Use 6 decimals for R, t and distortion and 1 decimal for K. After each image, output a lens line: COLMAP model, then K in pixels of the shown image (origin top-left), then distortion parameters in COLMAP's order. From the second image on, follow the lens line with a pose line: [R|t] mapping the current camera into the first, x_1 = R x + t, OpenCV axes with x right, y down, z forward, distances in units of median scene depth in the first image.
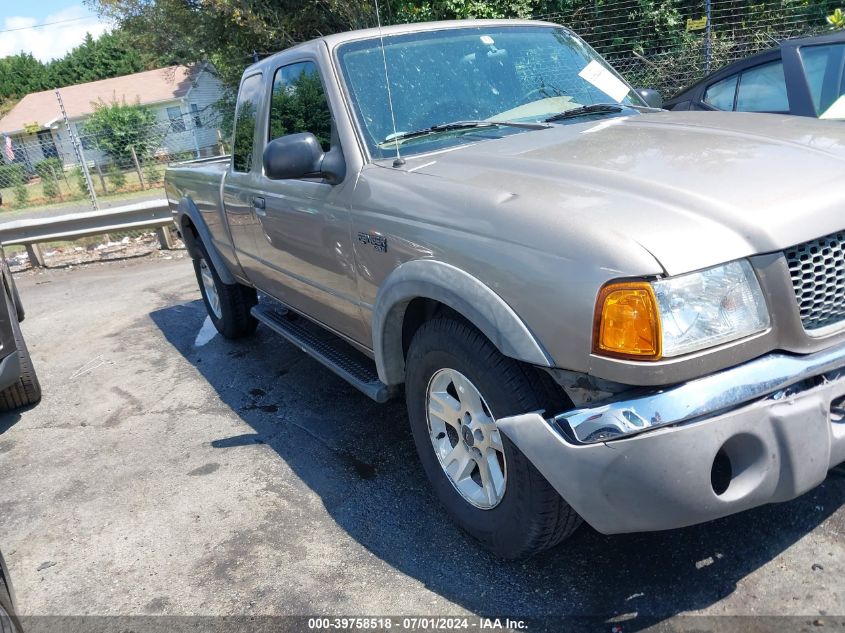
lens RADIAL K [[659.2, 0, 449.4], [0, 659.2, 331.8], [0, 0, 1]] dist [0.066956, -0.089571]
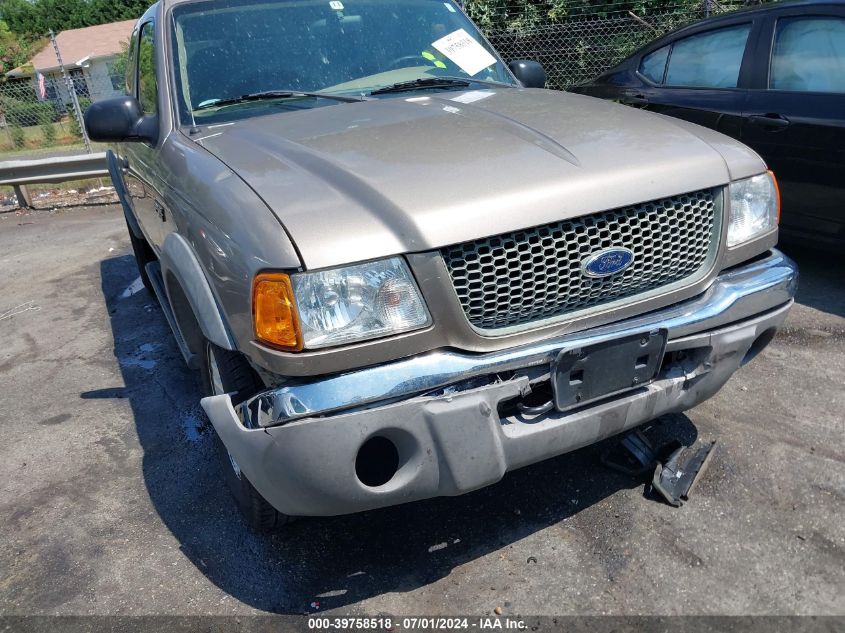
lens RADIAL K [[668.8, 0, 420.9], [0, 668.8, 333.8], [0, 0, 1]] dist [0.003801, -0.005894]
pose [[0.996526, 0.061341, -0.056326, 0.363444], [-0.057631, 0.996201, 0.065287, -0.040402], [0.060116, -0.061814, 0.996276, -0.001813]]
